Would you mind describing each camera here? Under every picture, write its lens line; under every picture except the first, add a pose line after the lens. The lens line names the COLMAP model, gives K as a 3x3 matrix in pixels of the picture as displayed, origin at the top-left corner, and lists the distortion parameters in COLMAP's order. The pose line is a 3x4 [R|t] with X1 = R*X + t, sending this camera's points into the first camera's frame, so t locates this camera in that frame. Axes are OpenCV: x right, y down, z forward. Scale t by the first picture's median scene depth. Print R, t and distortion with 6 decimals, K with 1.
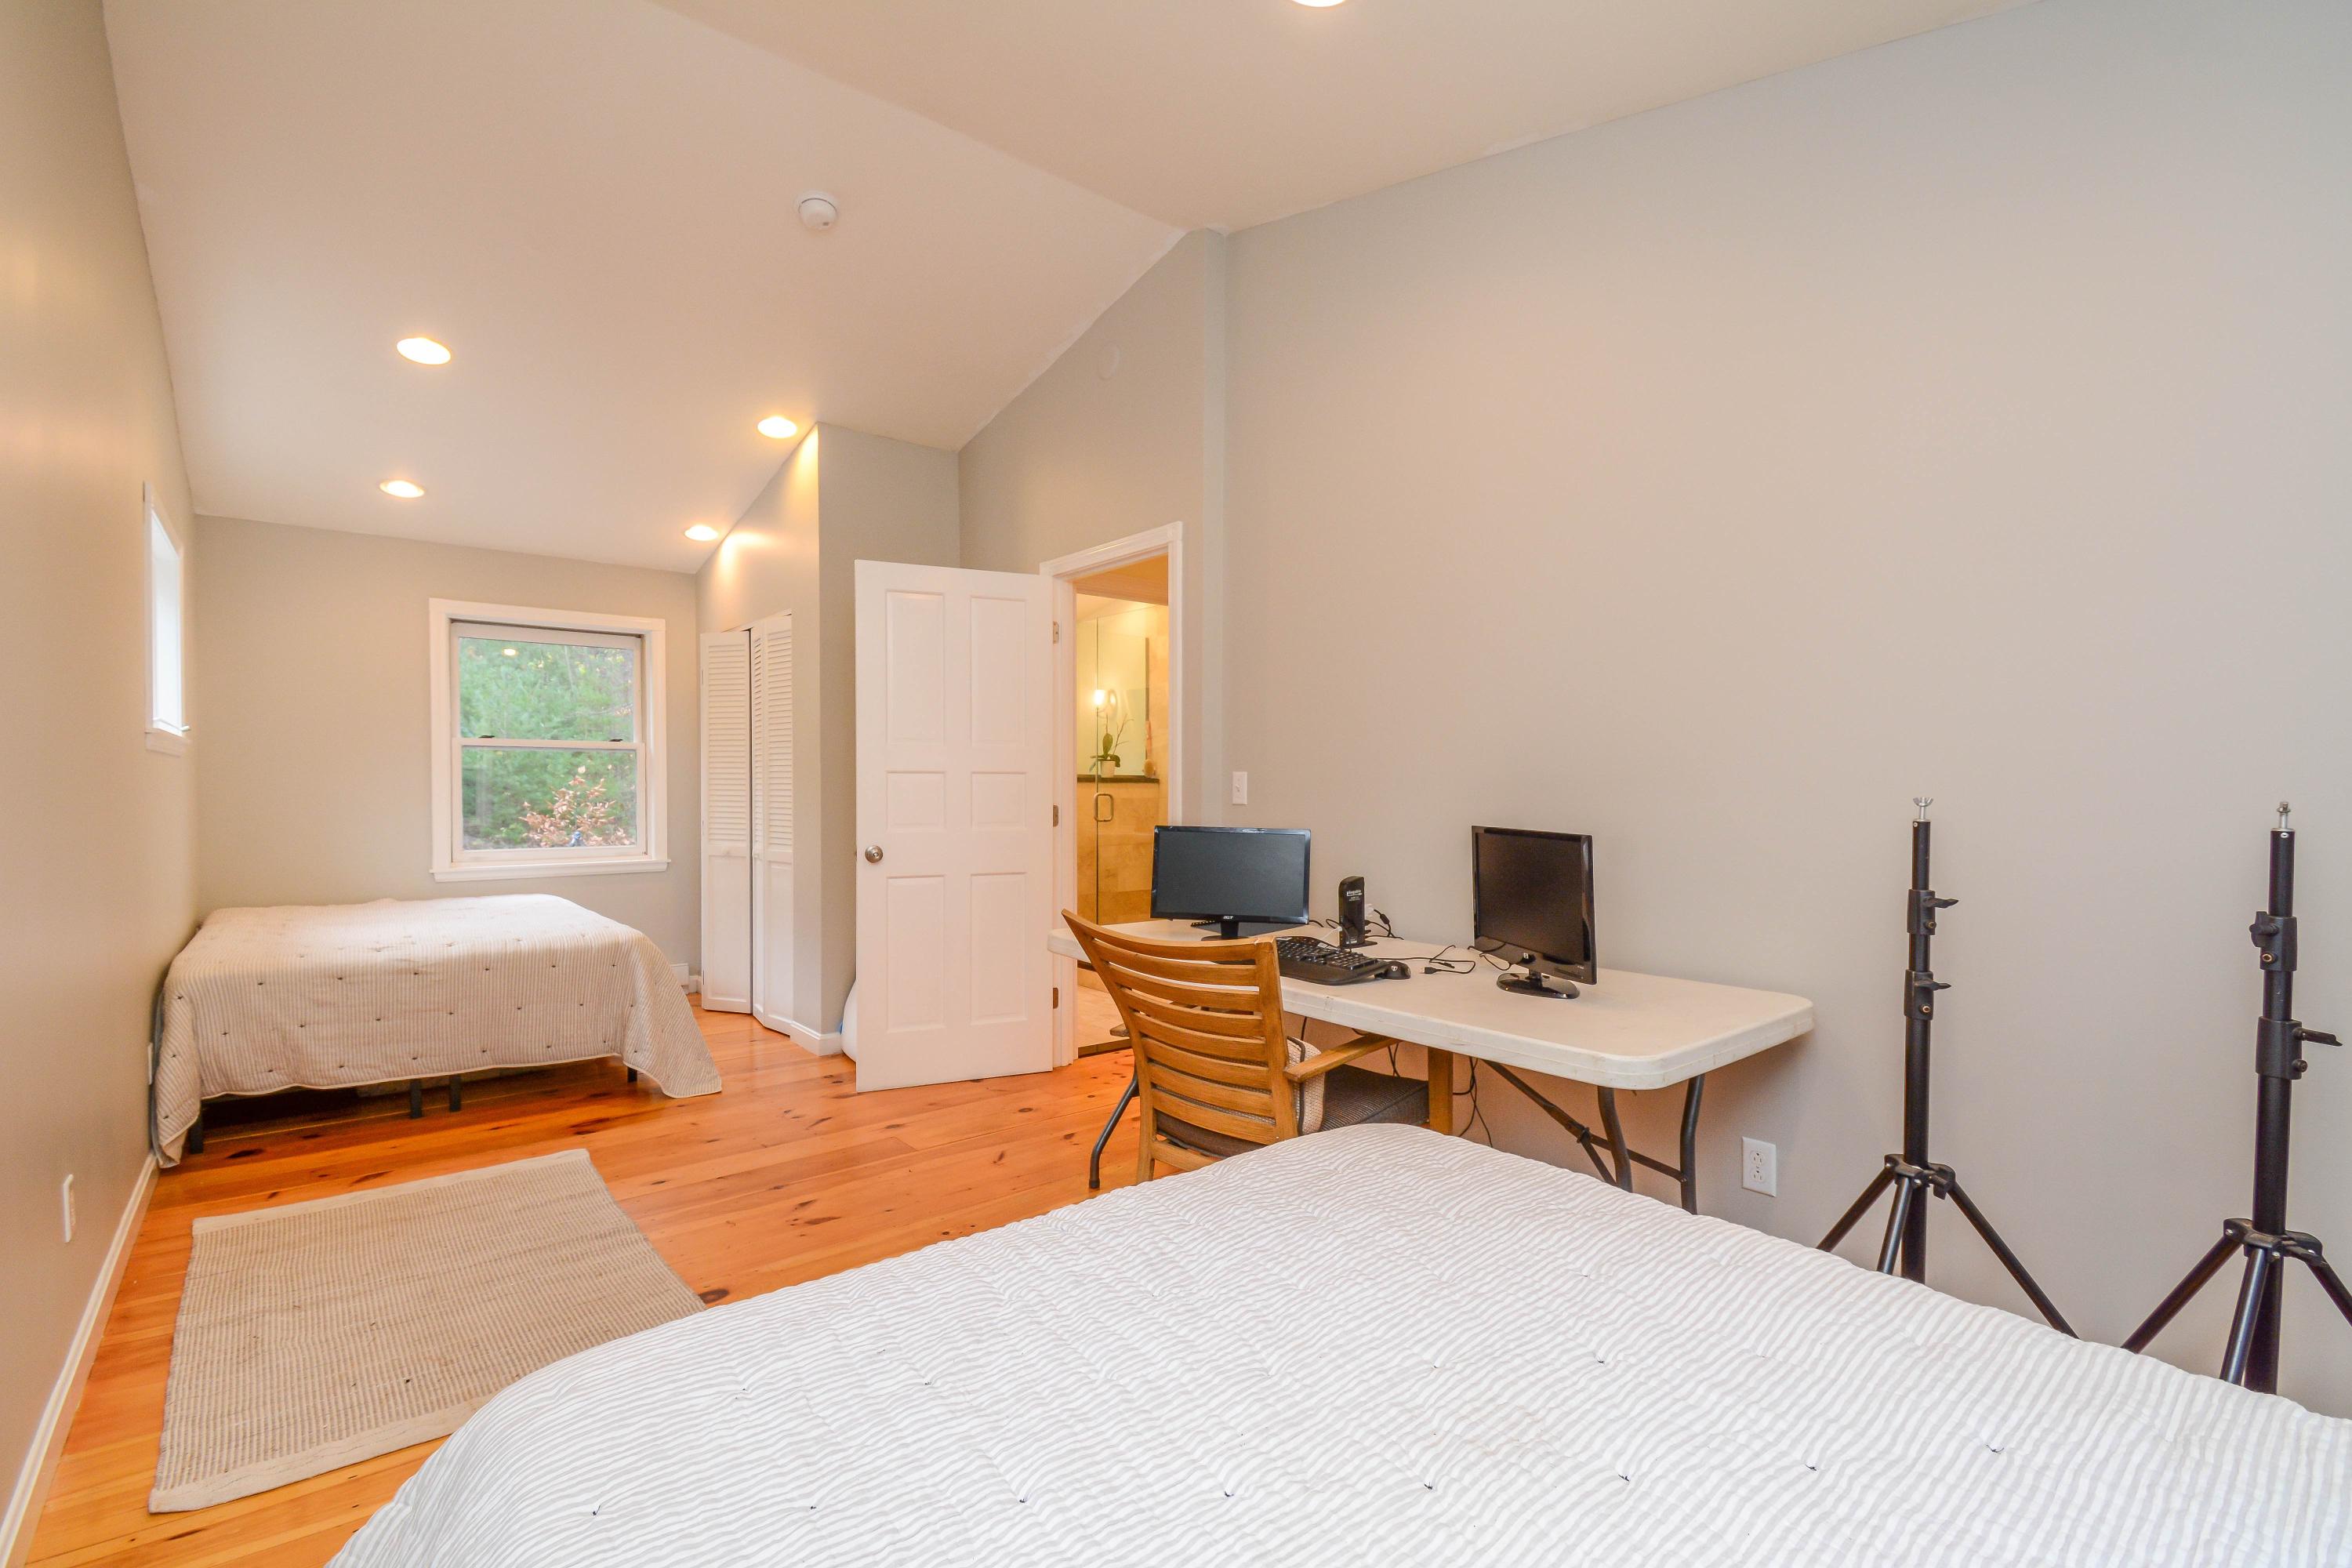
lens RADIAL K [[1050.2, 0, 1176.0], [0, 1050.2, 784.0], [0, 0, 1]] dist [0.000285, -0.000019]
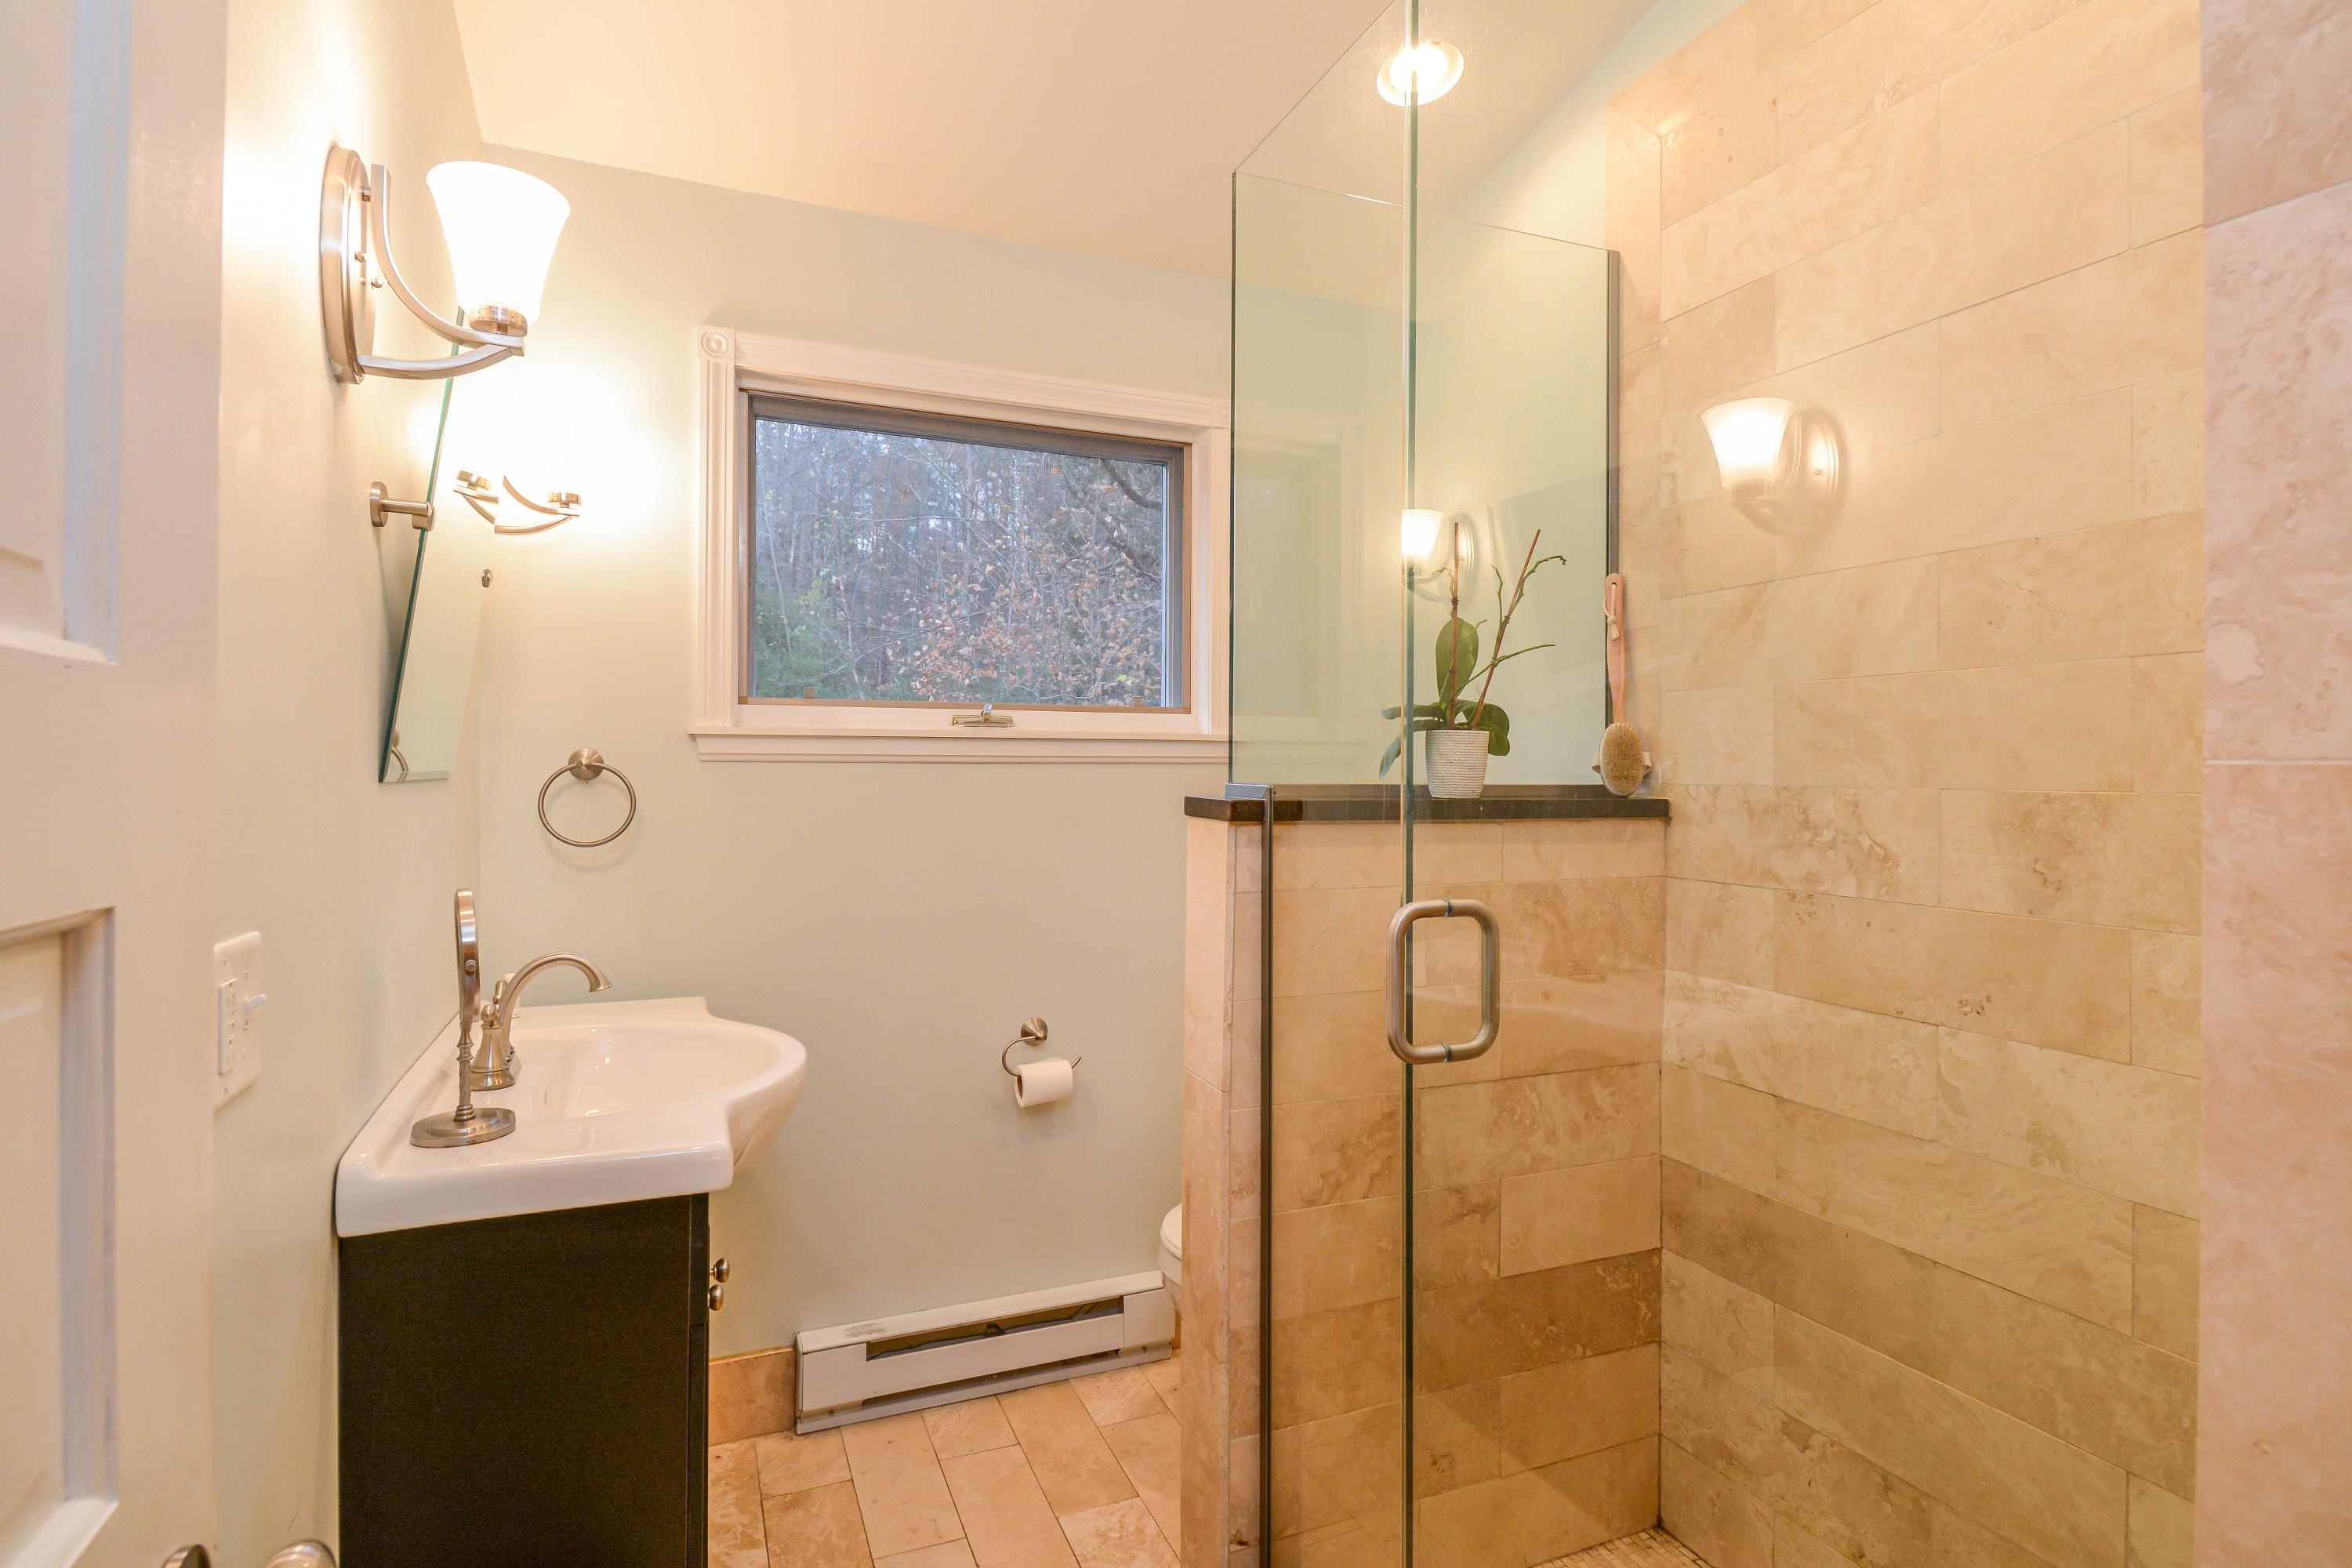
lens RADIAL K [[1148.3, 0, 1176.0], [0, 1148.3, 784.0], [0, 0, 1]] dist [0.000053, -0.000004]
pose [[0.959721, 0.000424, -0.280956, -0.052538], [-0.000053, 0.999999, 0.001326, -0.009421], [0.280956, -0.001258, 0.959720, 0.724476]]
